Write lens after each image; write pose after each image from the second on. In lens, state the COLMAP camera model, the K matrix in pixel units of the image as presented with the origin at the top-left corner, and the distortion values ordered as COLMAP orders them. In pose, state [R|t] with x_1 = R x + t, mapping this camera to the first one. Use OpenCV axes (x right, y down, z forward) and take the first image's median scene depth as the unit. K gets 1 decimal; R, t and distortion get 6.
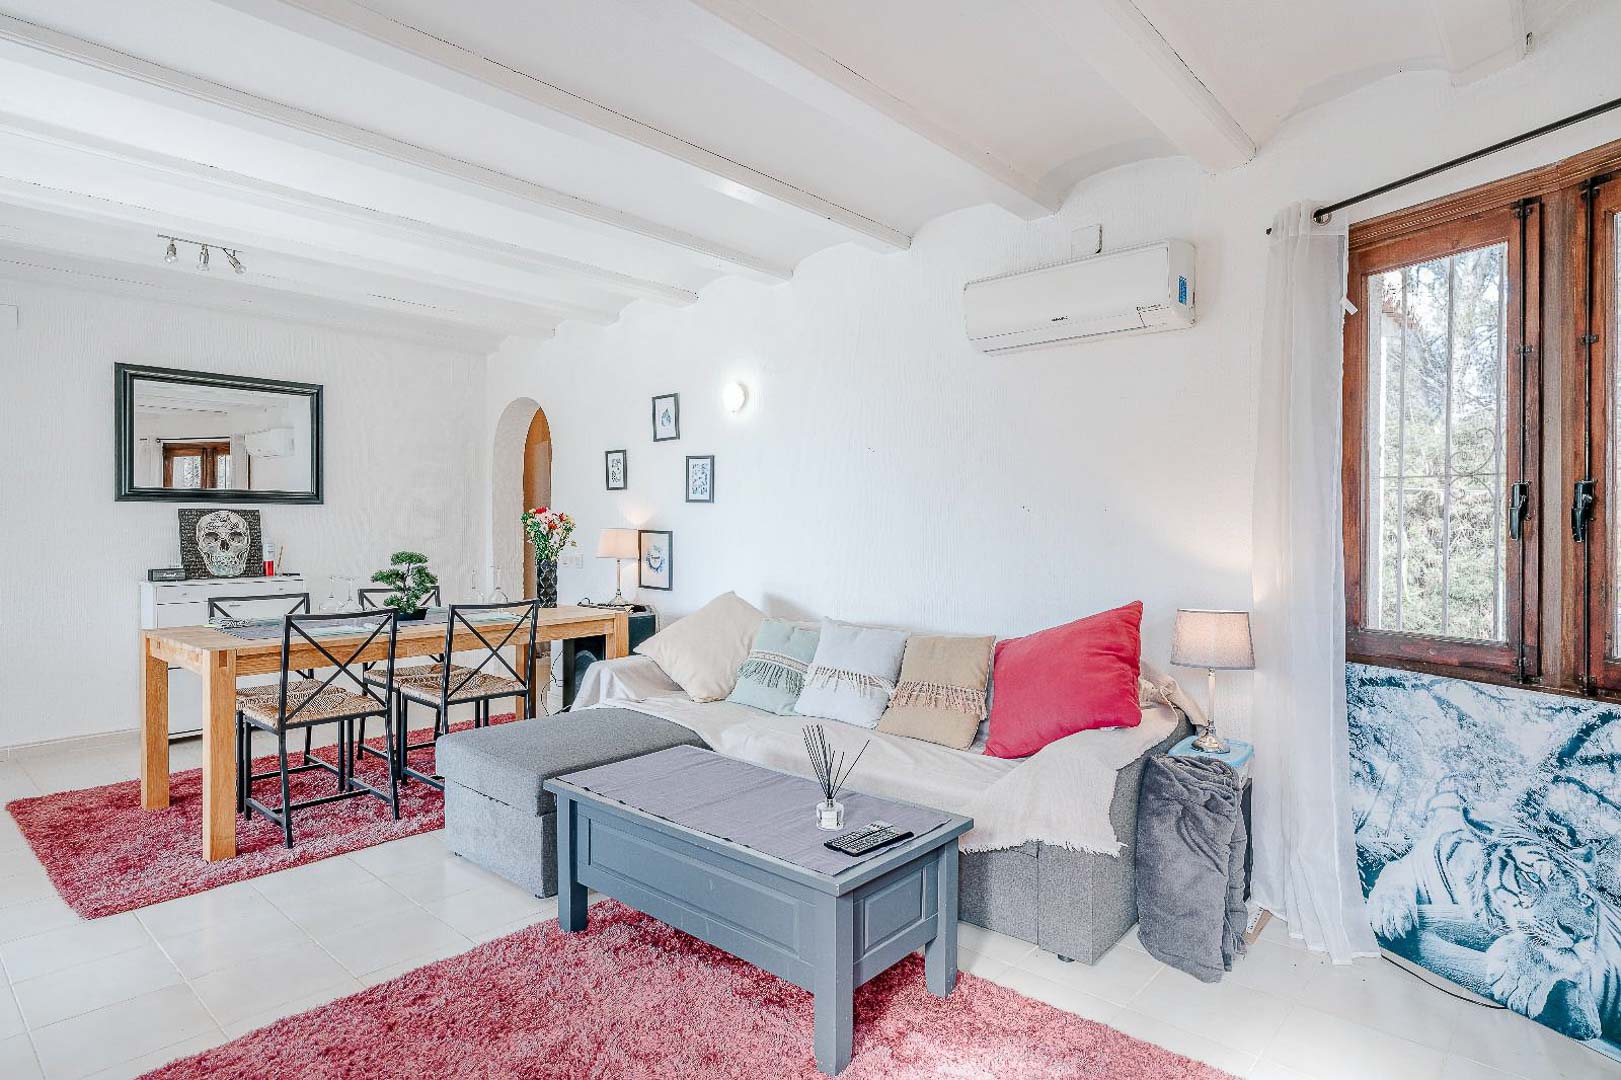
lens RADIAL K [[907.9, 0, 796.3], [0, 907.9, 527.0], [0, 0, 1]] dist [-0.019675, 0.016152]
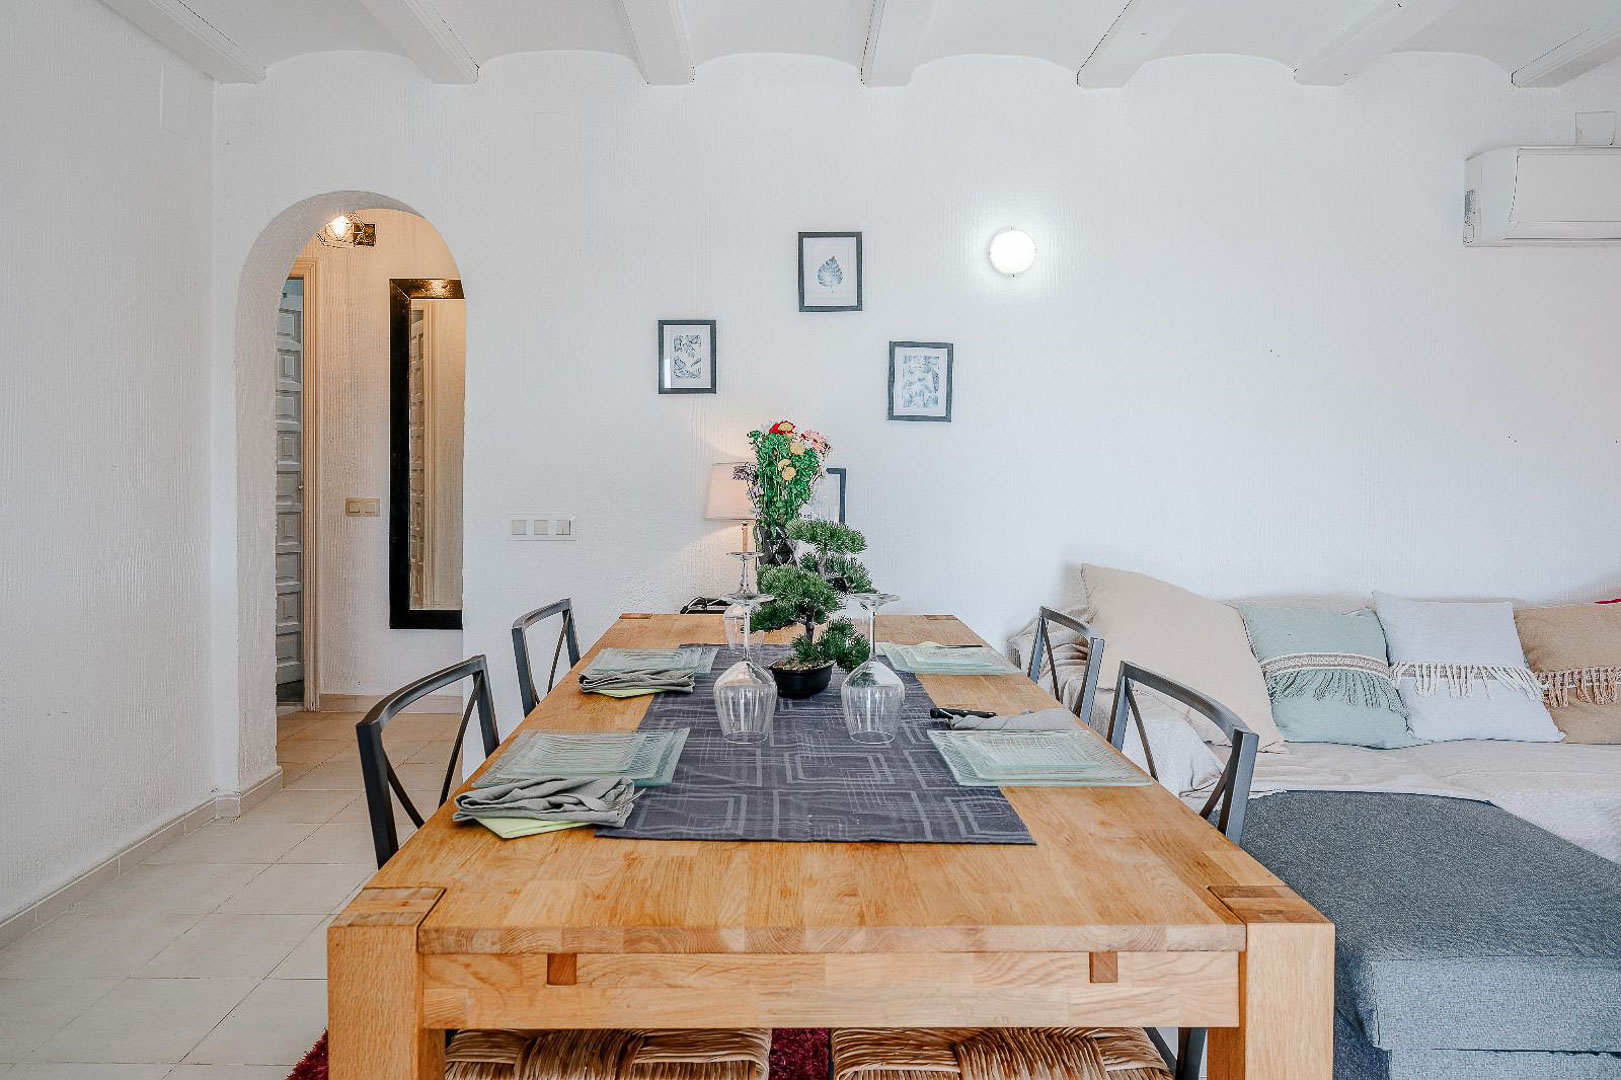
lens RADIAL K [[995.7, 0, 848.7], [0, 995.7, 472.2], [0, 0, 1]] dist [0.019132, -0.005609]
pose [[0.727731, -0.001026, 0.685862, -0.595086], [0.000966, 0.999999, 0.000471, 0.006892], [-0.685862, 0.000320, 0.727732, 0.553457]]
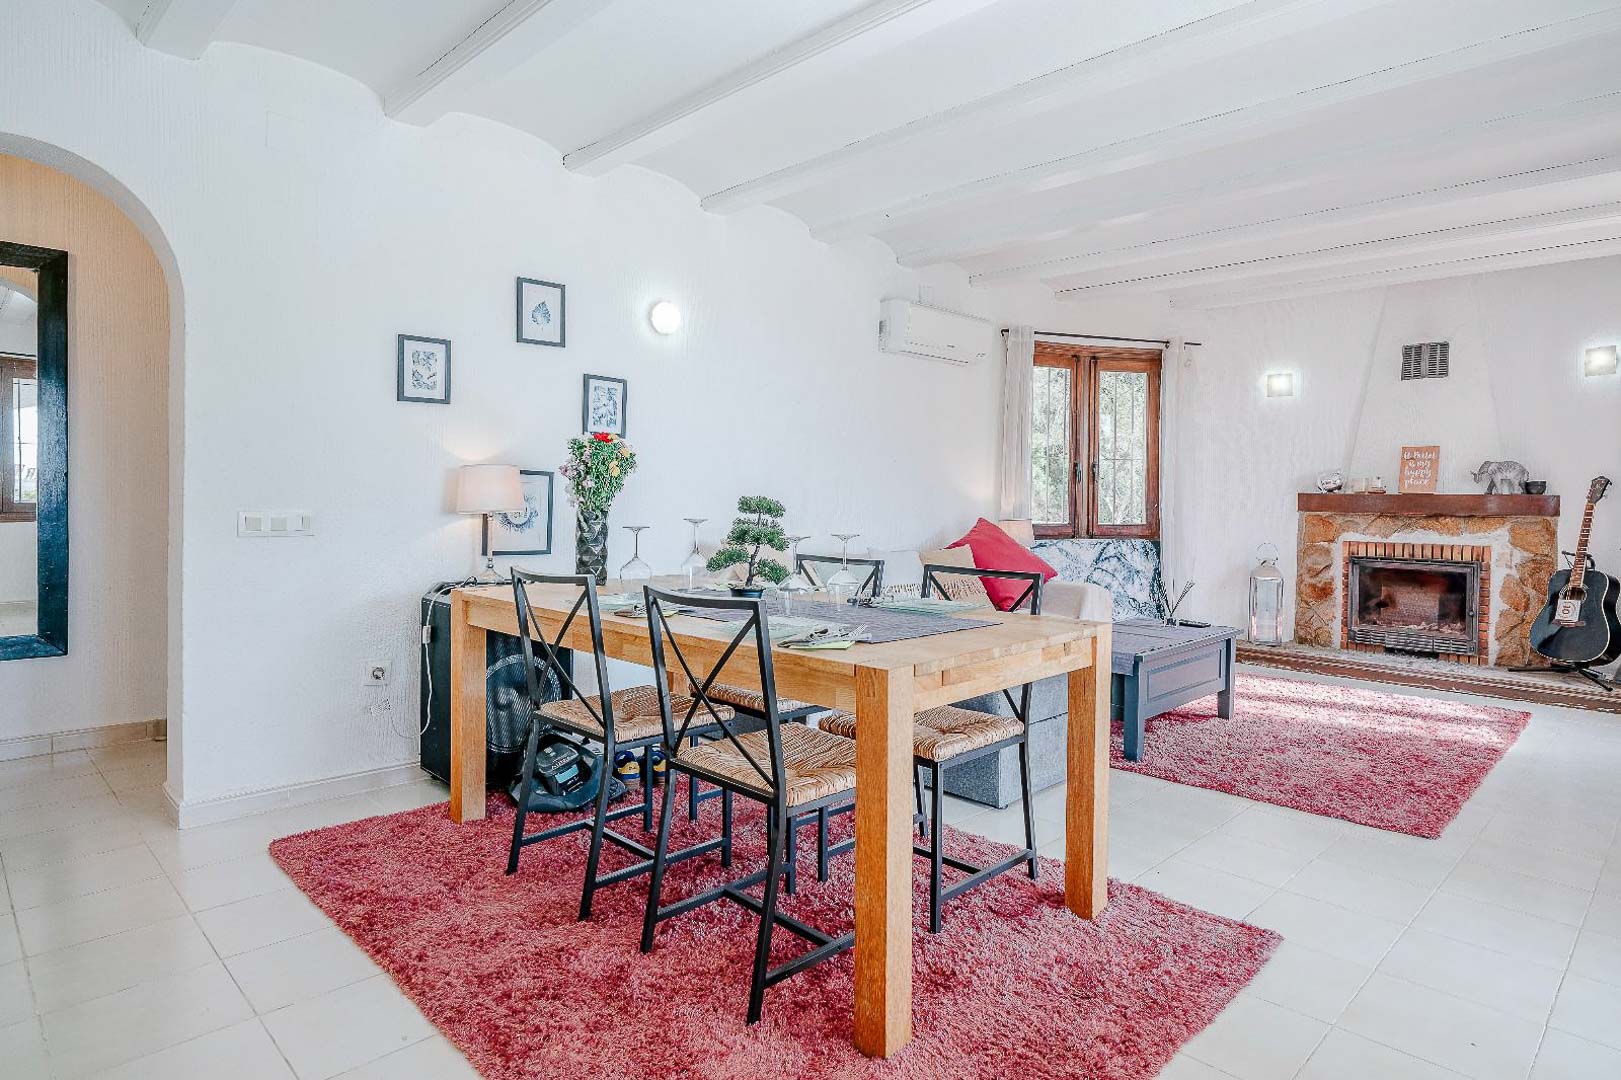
lens RADIAL K [[907.9, 0, 825.2], [0, 907.9, 501.1], [0, 0, 1]] dist [-0.019675, 0.016152]
pose [[0.031796, -0.011596, 0.999427, -0.890792], [-0.007387, 0.999903, 0.011836, 0.018625], [-0.999467, -0.007759, 0.031708, 0.784579]]
